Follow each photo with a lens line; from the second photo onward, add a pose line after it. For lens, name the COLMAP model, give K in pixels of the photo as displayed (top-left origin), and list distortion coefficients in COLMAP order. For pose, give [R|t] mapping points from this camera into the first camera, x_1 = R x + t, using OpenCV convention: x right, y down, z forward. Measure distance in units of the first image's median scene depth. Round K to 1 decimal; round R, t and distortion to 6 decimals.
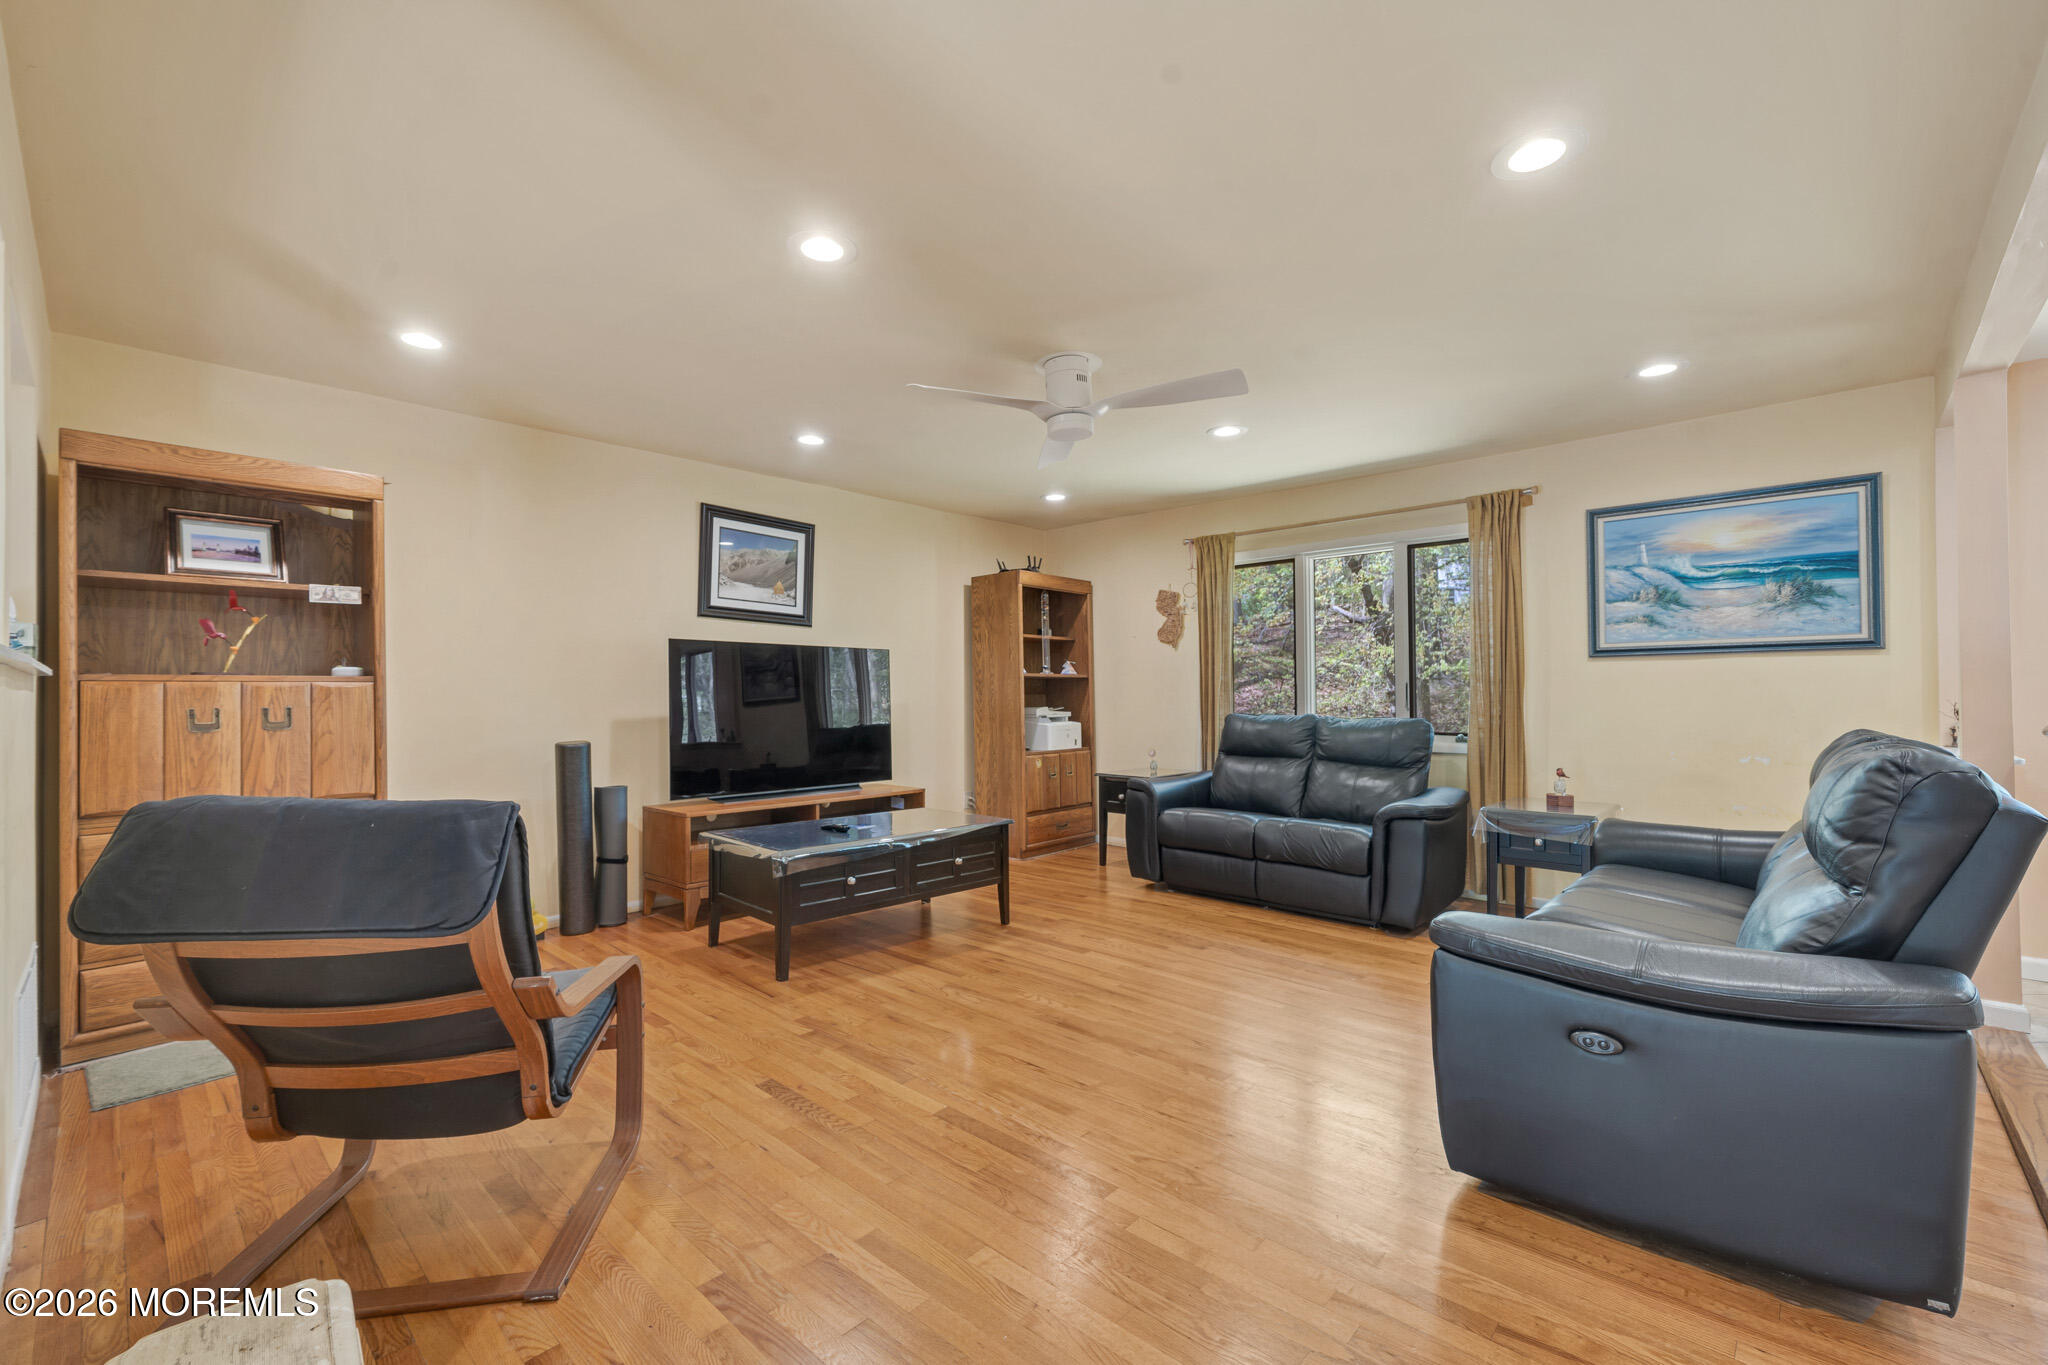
lens RADIAL K [[862.0, 0, 1024.0], [0, 862.0, 682.5], [0, 0, 1]] dist [-0.003056, -0.000208]
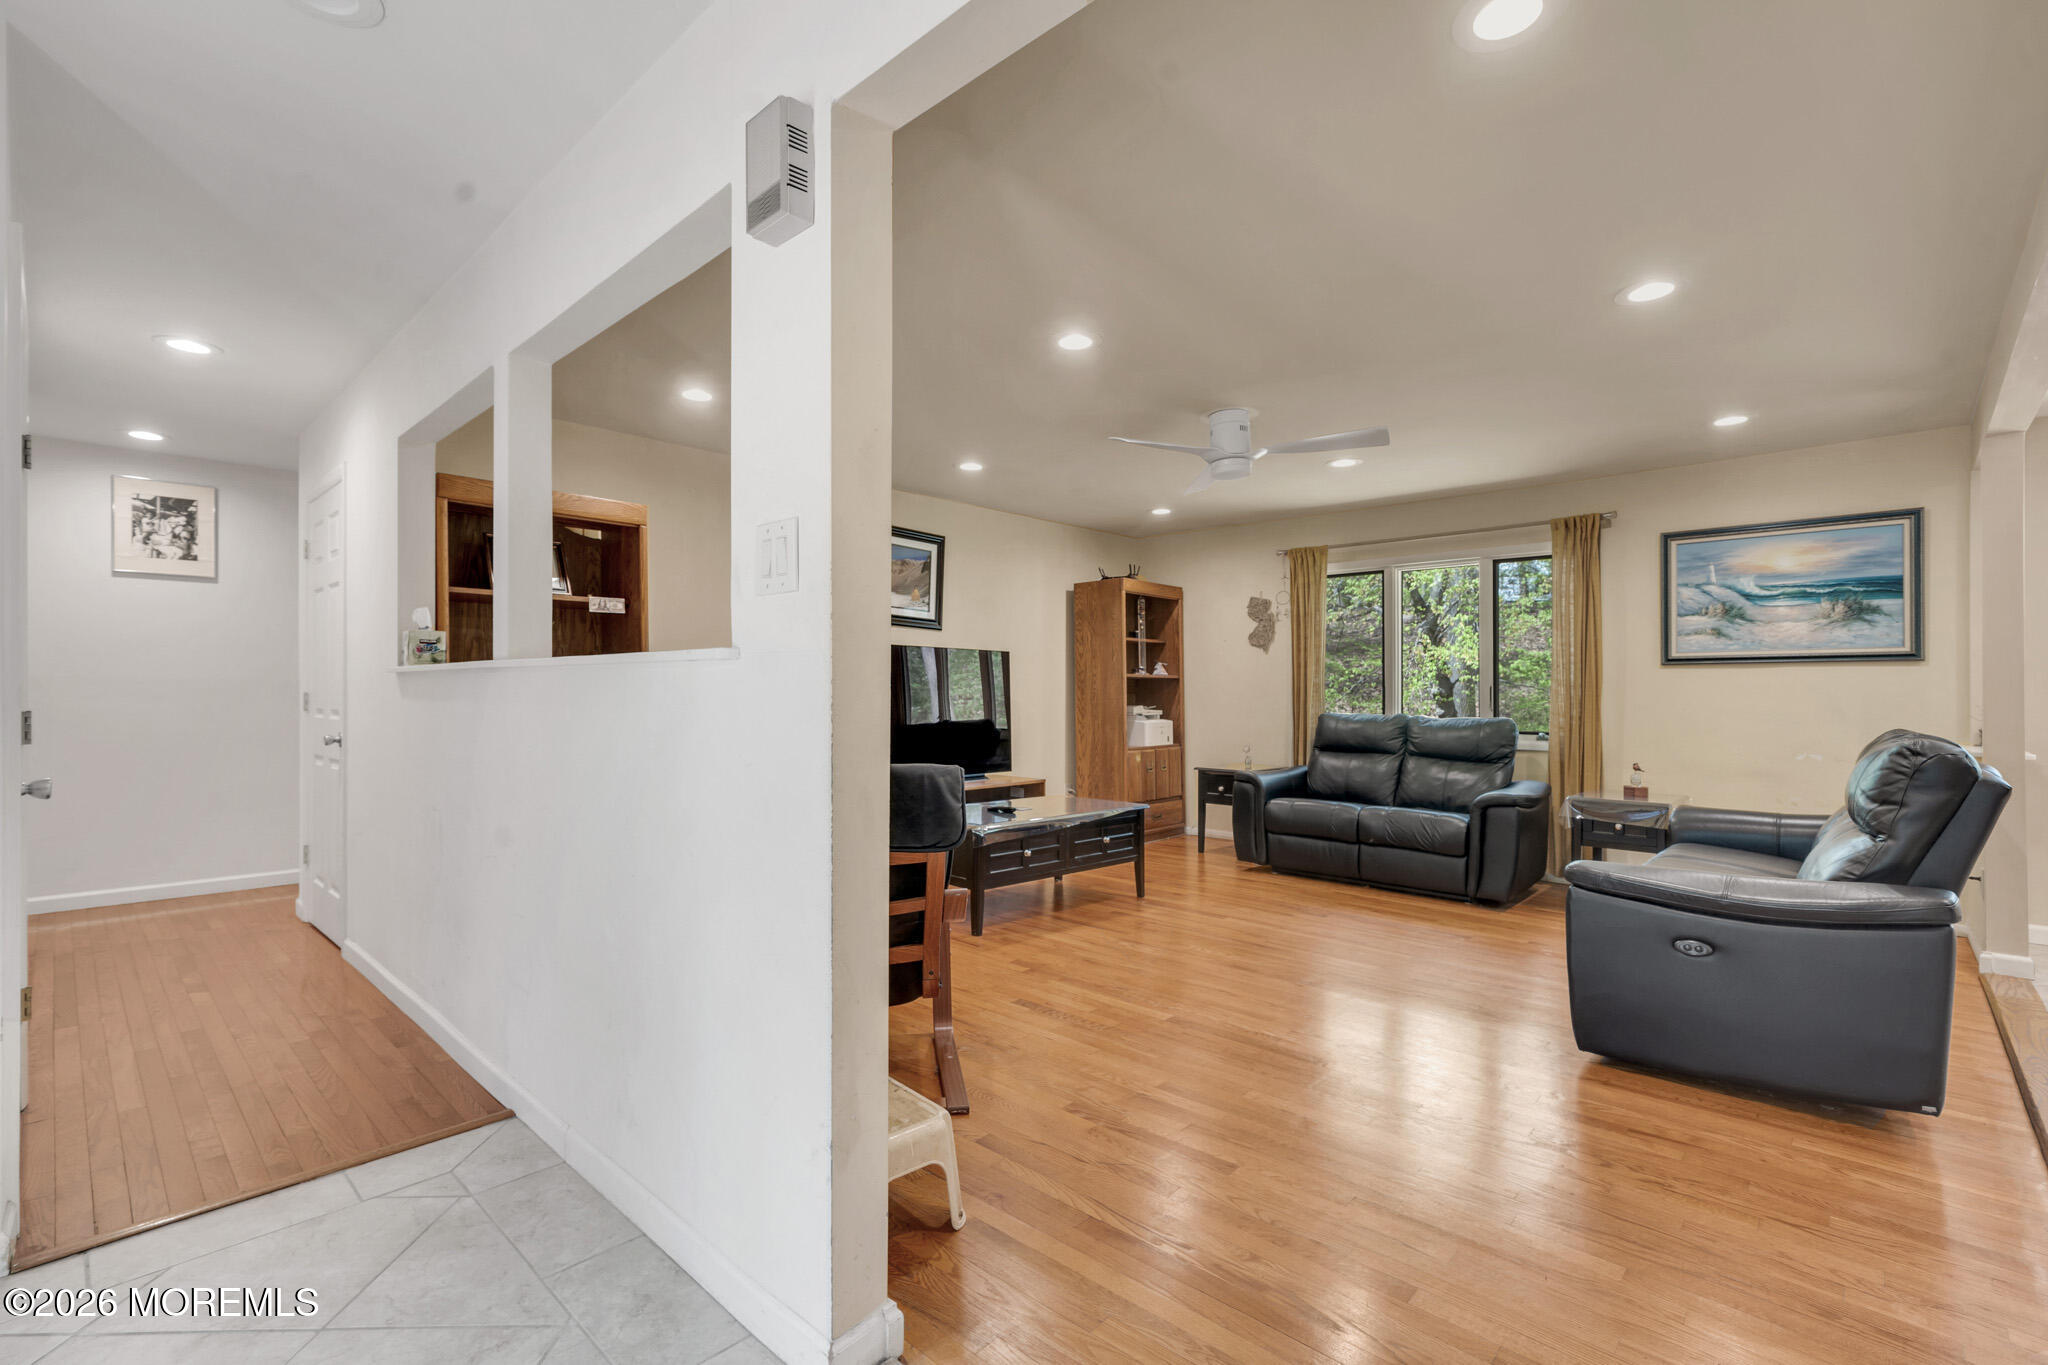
lens RADIAL K [[923.5, 0, 1015.1], [0, 923.5, 686.3], [0, 0, 1]] dist [-0.003466, -0.000130]
pose [[0.999939, 0.008228, -0.007428, -0.193498], [-0.008176, 0.999942, 0.006947, -0.003368], [0.007484, -0.006886, 0.999948, -0.226537]]
